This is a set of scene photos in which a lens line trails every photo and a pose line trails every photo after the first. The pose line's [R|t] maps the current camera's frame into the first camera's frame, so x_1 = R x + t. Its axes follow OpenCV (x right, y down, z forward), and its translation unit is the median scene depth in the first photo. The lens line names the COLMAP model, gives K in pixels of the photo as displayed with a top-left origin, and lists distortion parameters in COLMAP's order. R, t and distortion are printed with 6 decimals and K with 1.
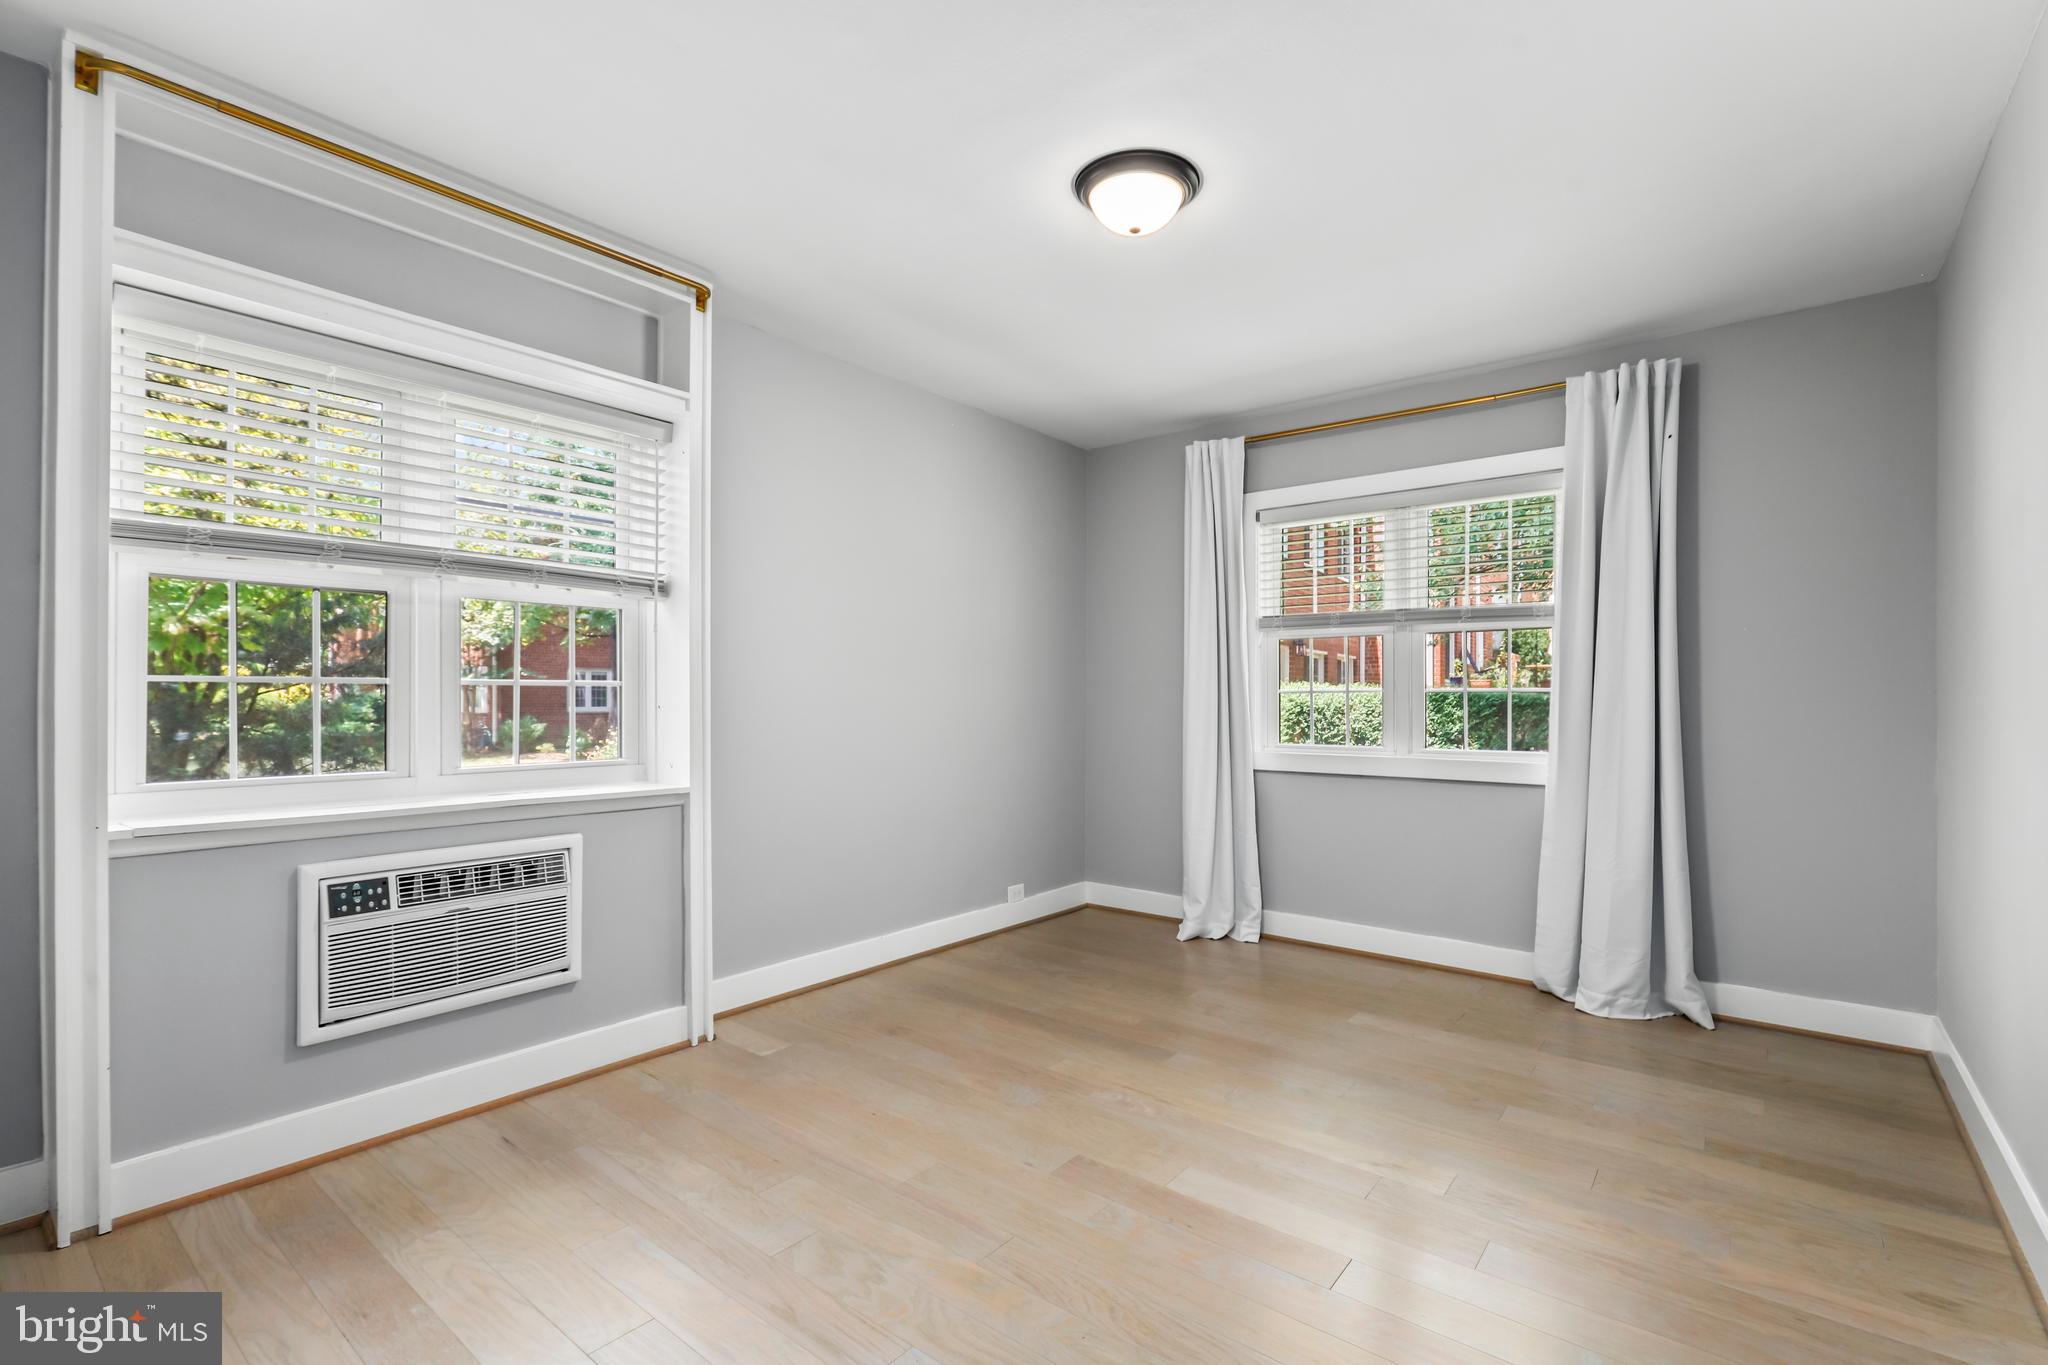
lens RADIAL K [[936.0, 0, 1023.2], [0, 936.0, 693.5], [0, 0, 1]] dist [-0.002349, -0.000684]
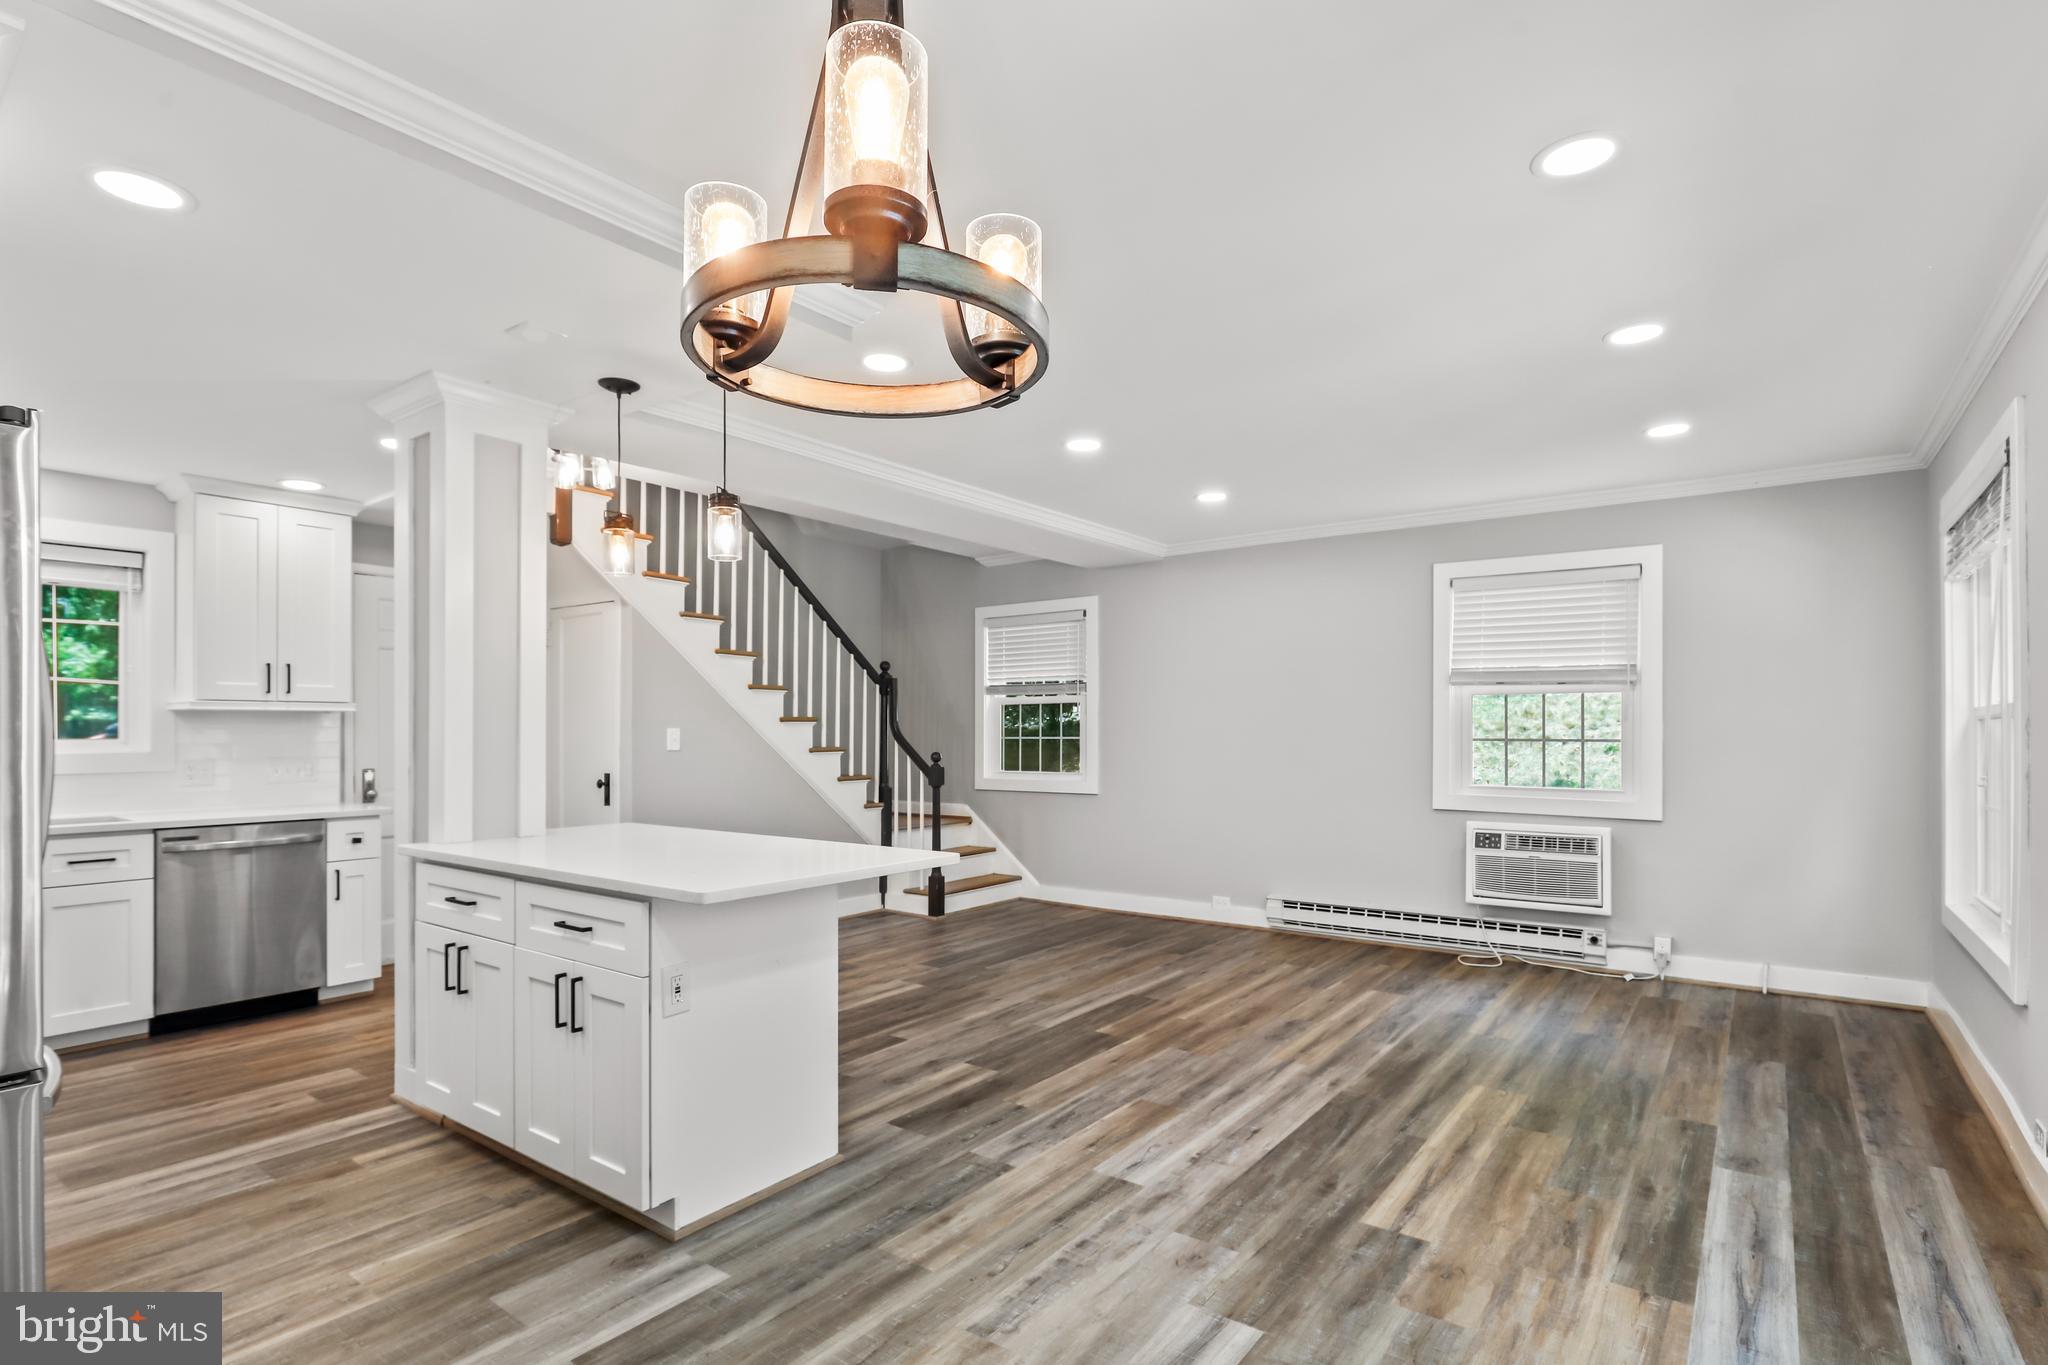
lens RADIAL K [[997.6, 0, 1019.6], [0, 997.6, 732.3], [0, 0, 1]] dist [-0.014196, 0.003684]
pose [[0.038763, -0.005739, -0.999232, 1.154322], [0.002528, 0.999981, -0.005645, -0.014971], [0.999245, -0.002308, 0.038776, -0.120675]]
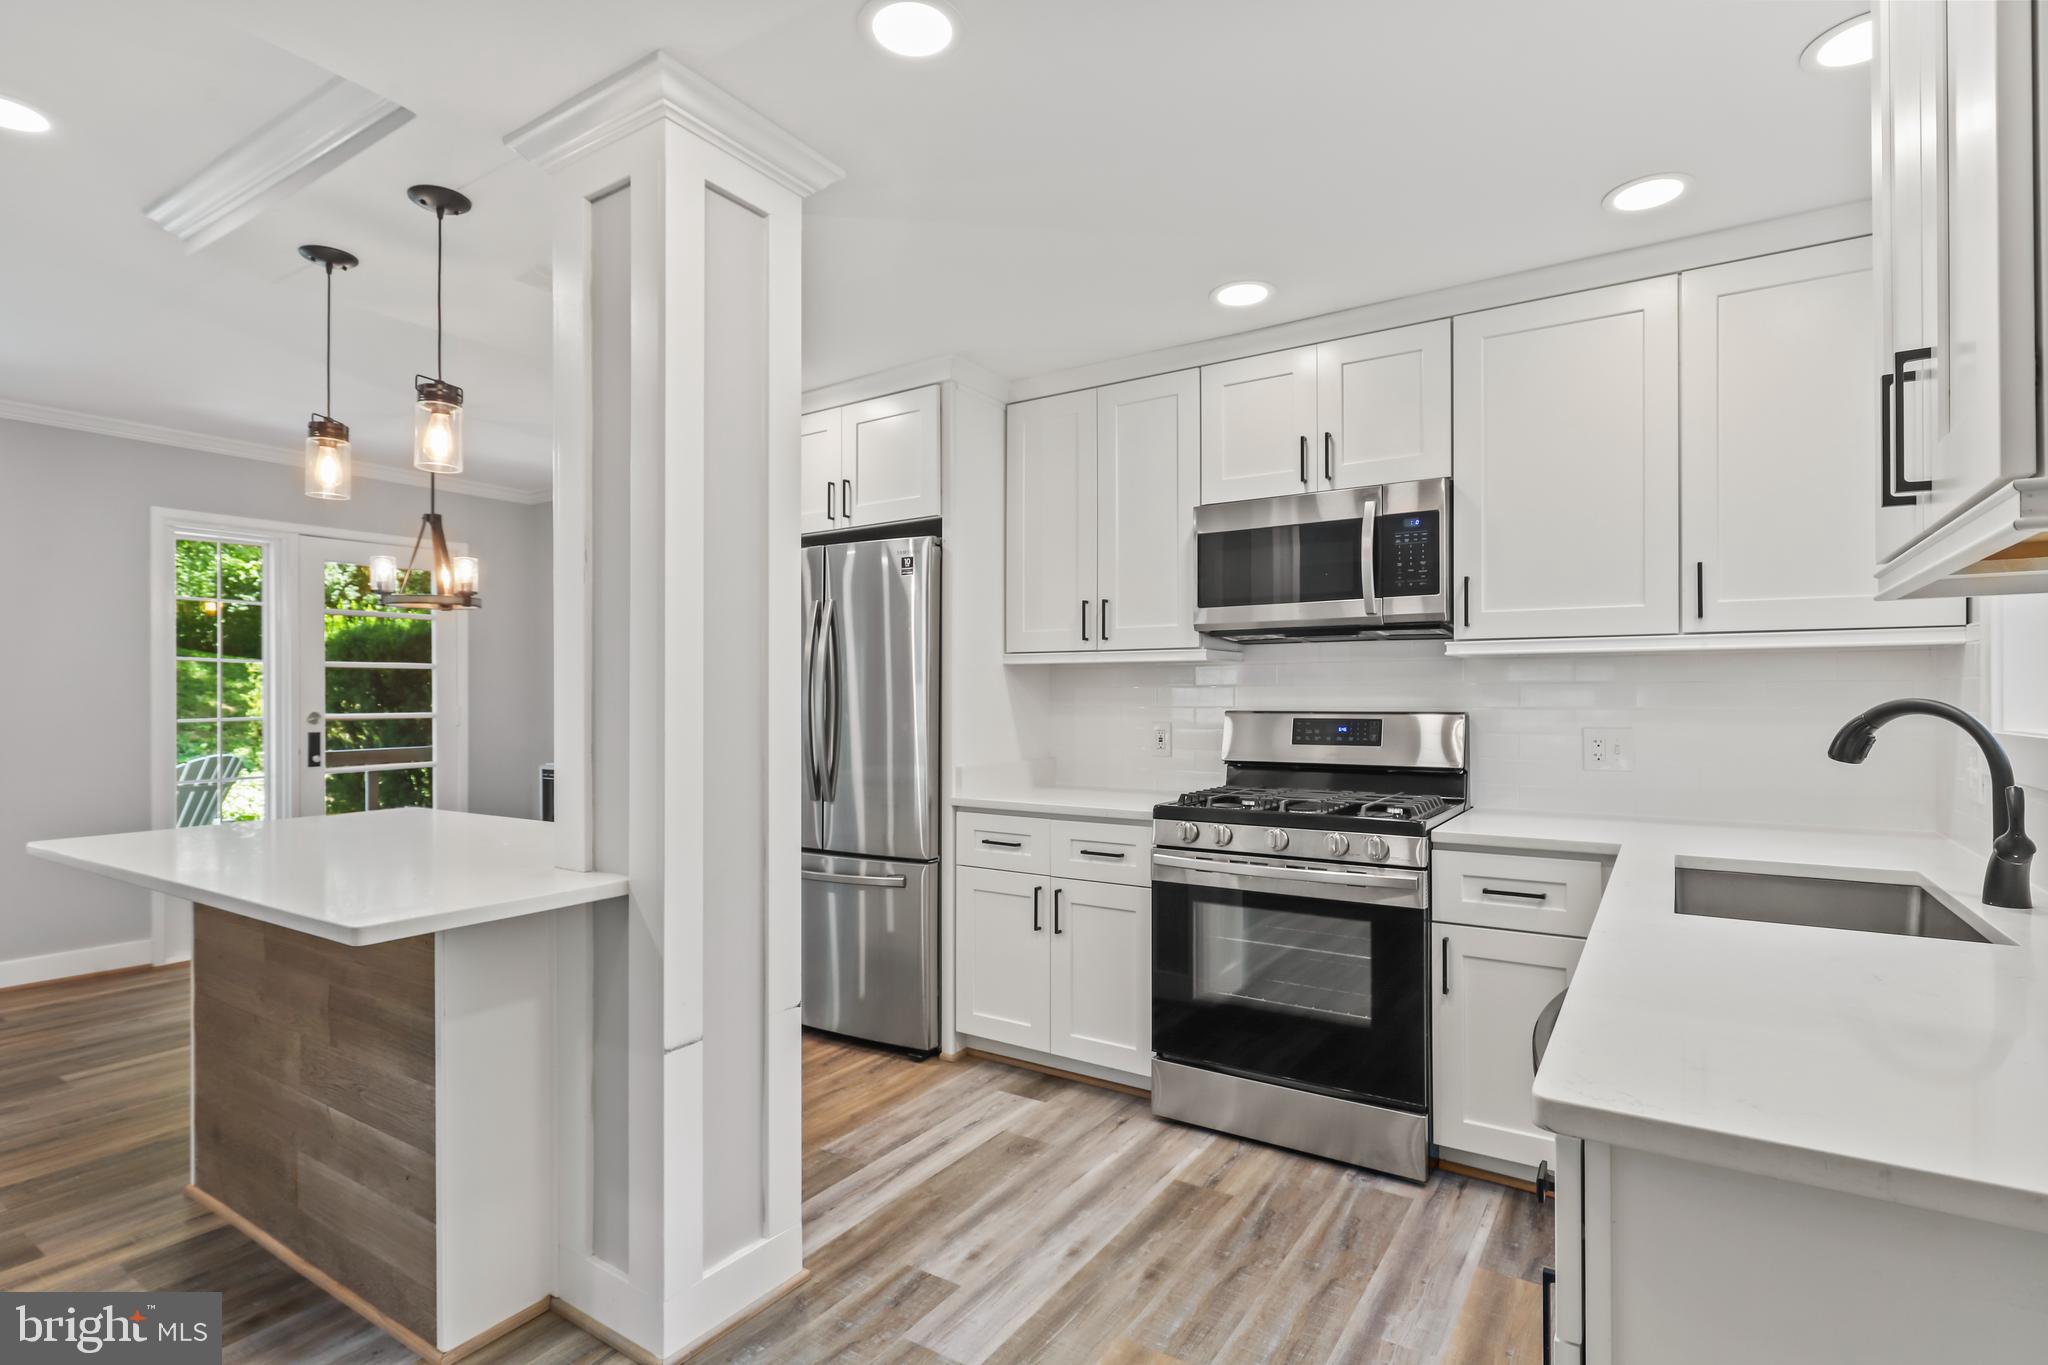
lens RADIAL K [[997.6, 0, 1030.2], [0, 997.6, 690.7], [0, 0, 1]] dist [-0.014196, 0.003684]
pose [[-0.099987, -0.002202, 0.994986, -0.619902], [0.000497, 0.999997, 0.002263, -0.024077], [-0.994989, 0.000721, -0.099986, -0.838954]]
